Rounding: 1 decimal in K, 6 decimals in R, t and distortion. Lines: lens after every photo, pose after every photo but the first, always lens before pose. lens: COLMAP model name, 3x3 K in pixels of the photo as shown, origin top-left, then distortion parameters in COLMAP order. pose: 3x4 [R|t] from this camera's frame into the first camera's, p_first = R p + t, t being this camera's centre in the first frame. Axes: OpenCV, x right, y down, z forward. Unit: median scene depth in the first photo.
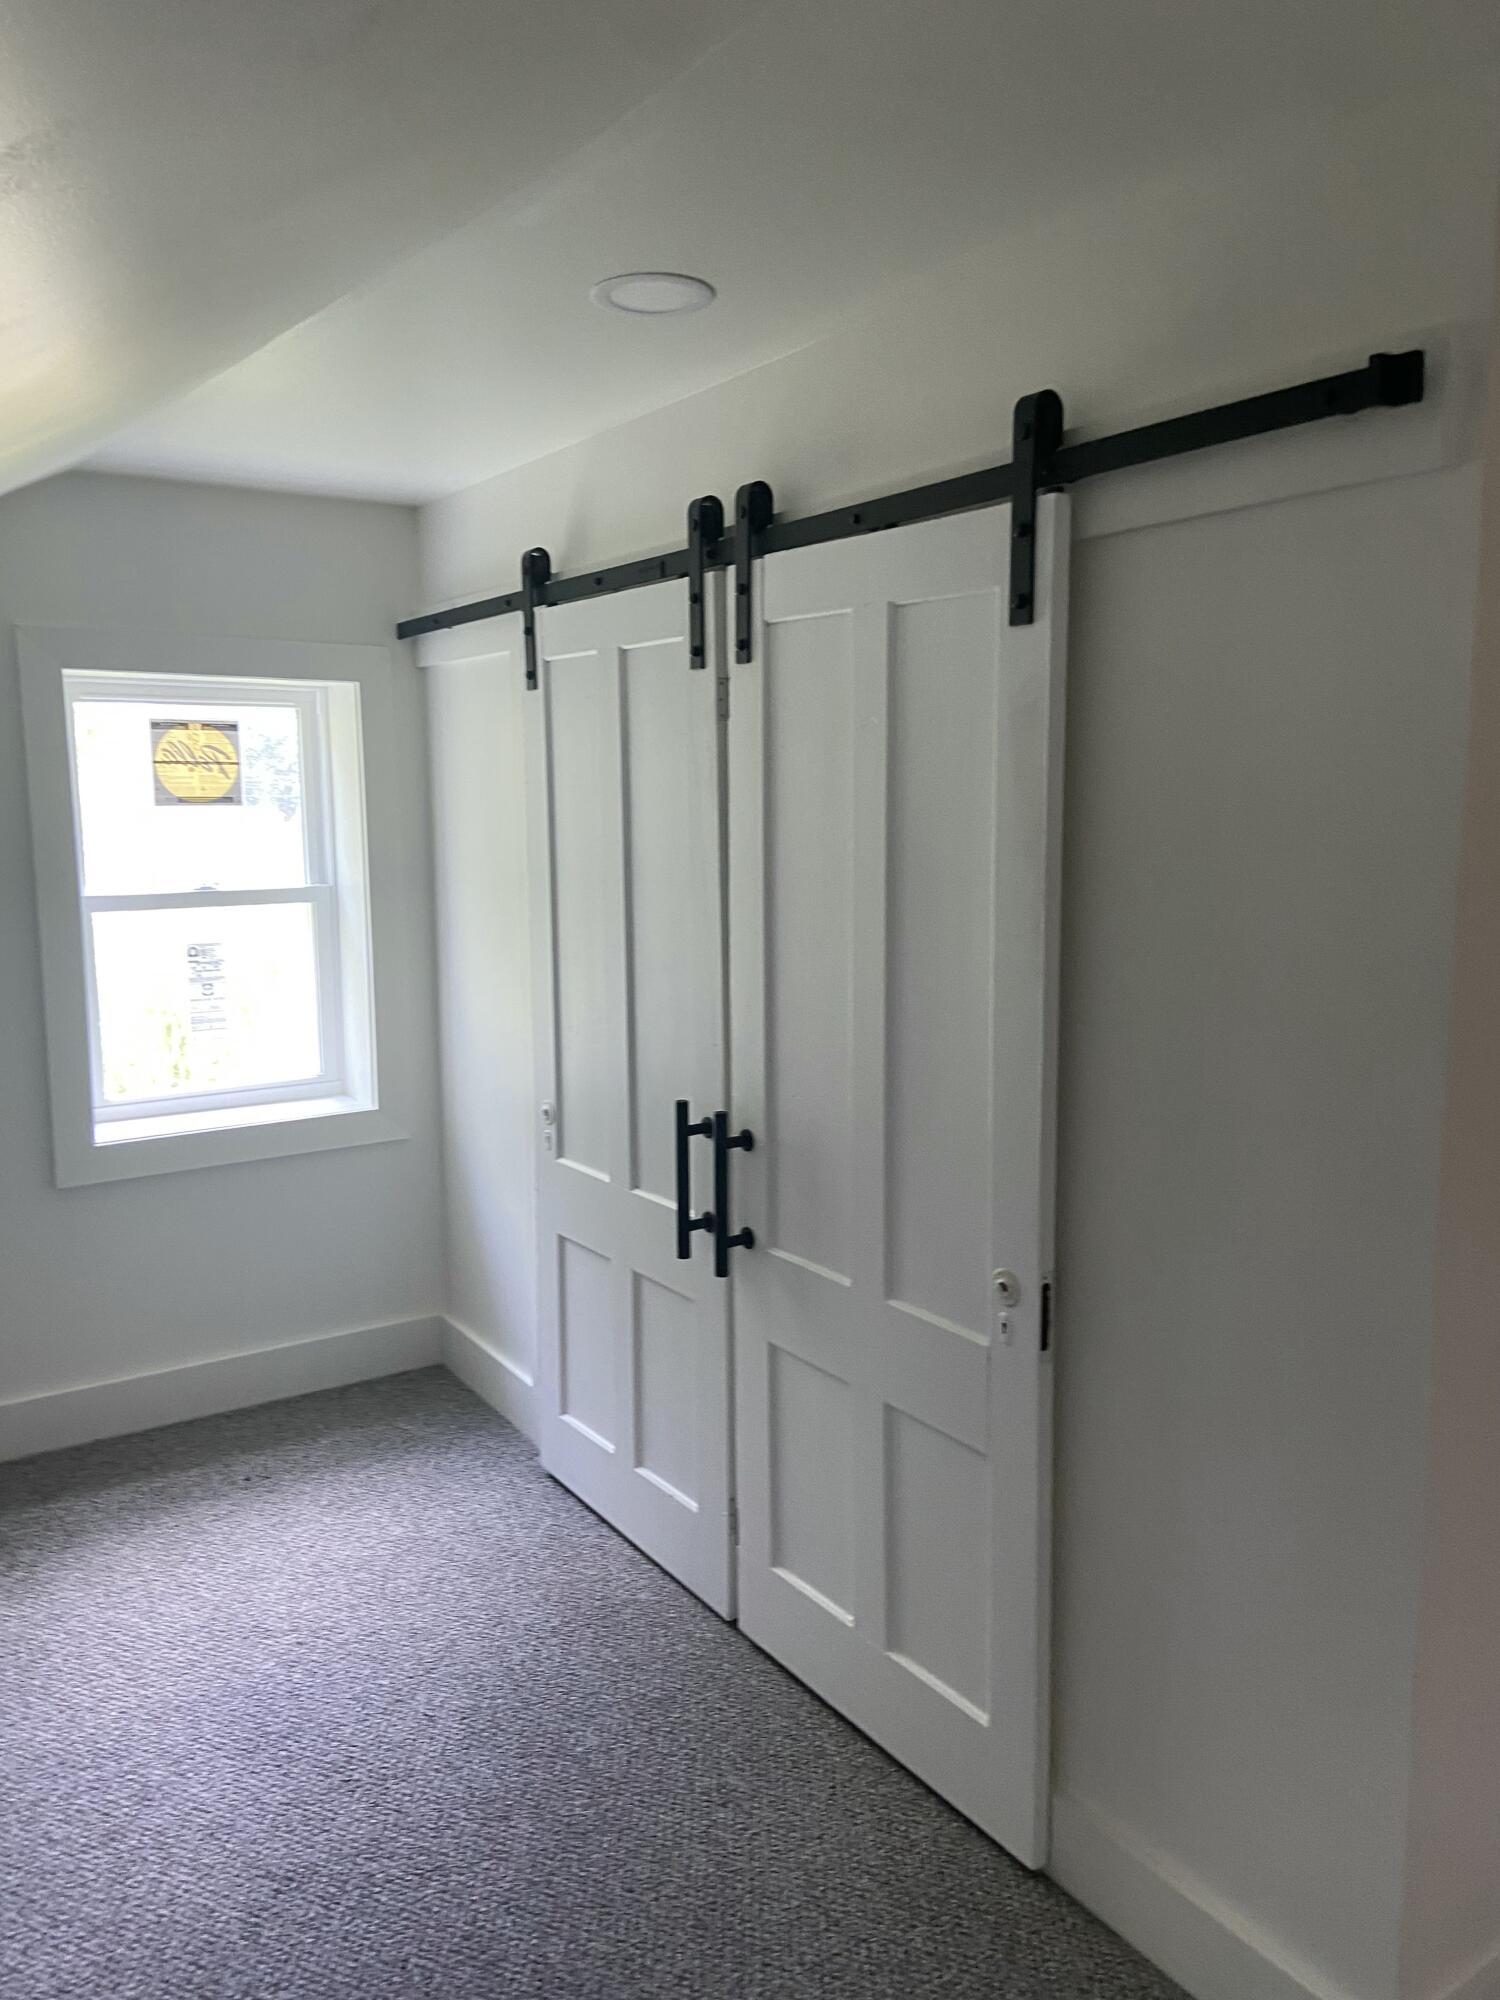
lens RADIAL K [[1504.5, 0, 749.9], [0, 1504.5, 990.5], [0, 0, 1]] dist [0.019343, -0.004674]
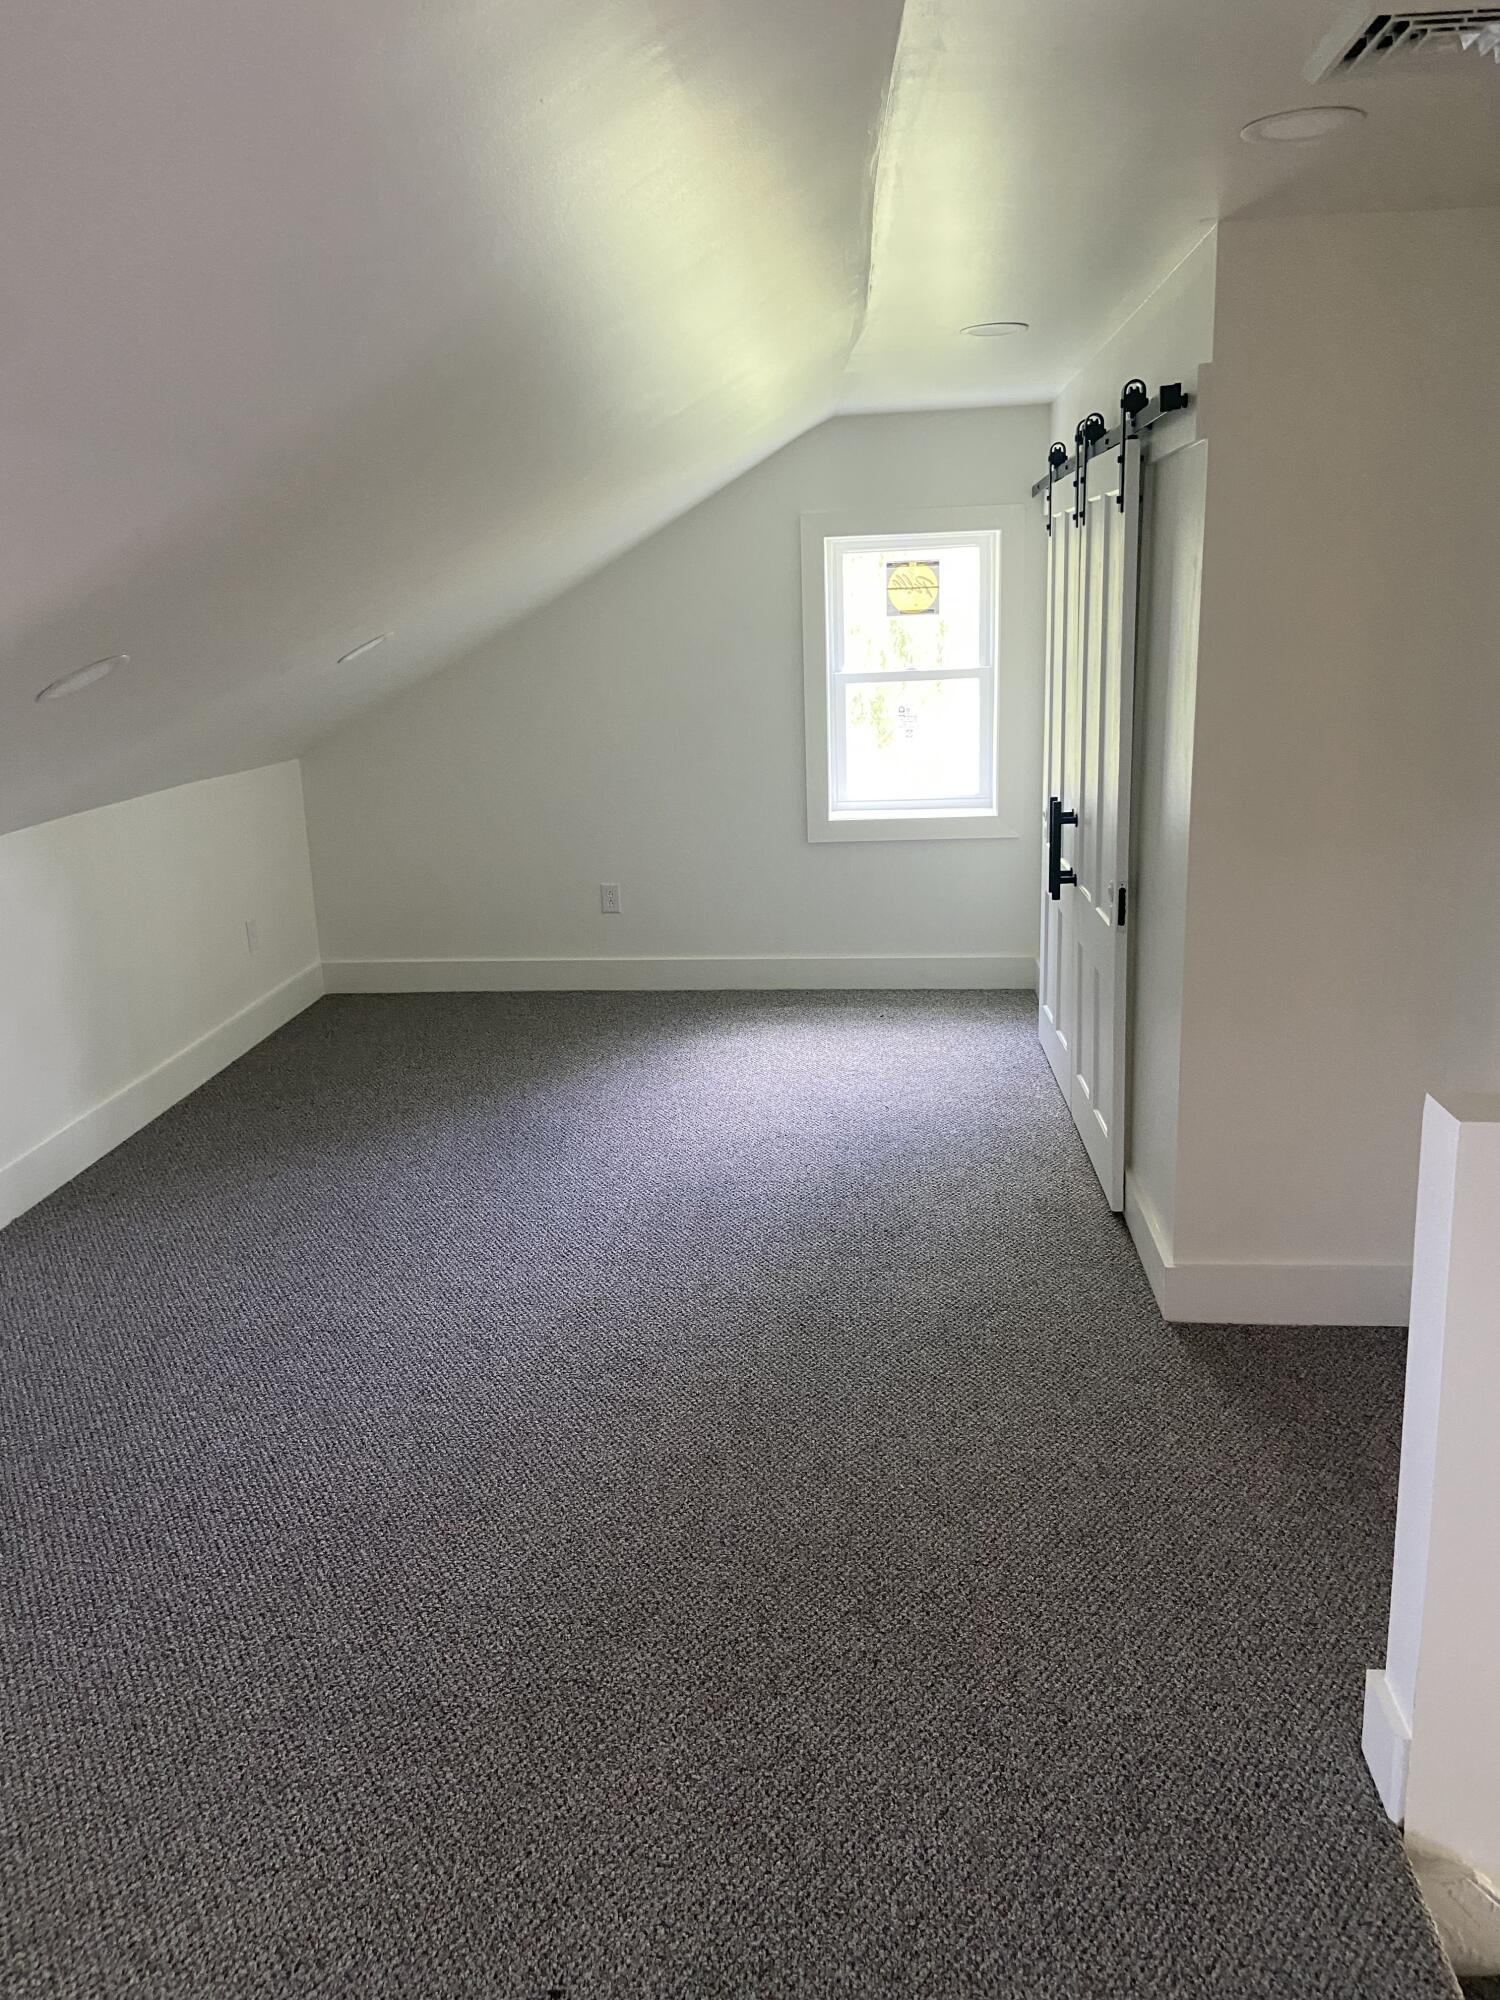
lens RADIAL K [[1504.5, 0, 752.1], [0, 1504.5, 1002.5], [0, 0, 1]] dist [0.019343, -0.004674]
pose [[0.785640, 0.136695, -0.603394, 0.526999], [-0.047978, 0.985811, 0.160859, 0.032273], [0.616821, -0.097428, 0.781051, -0.390785]]
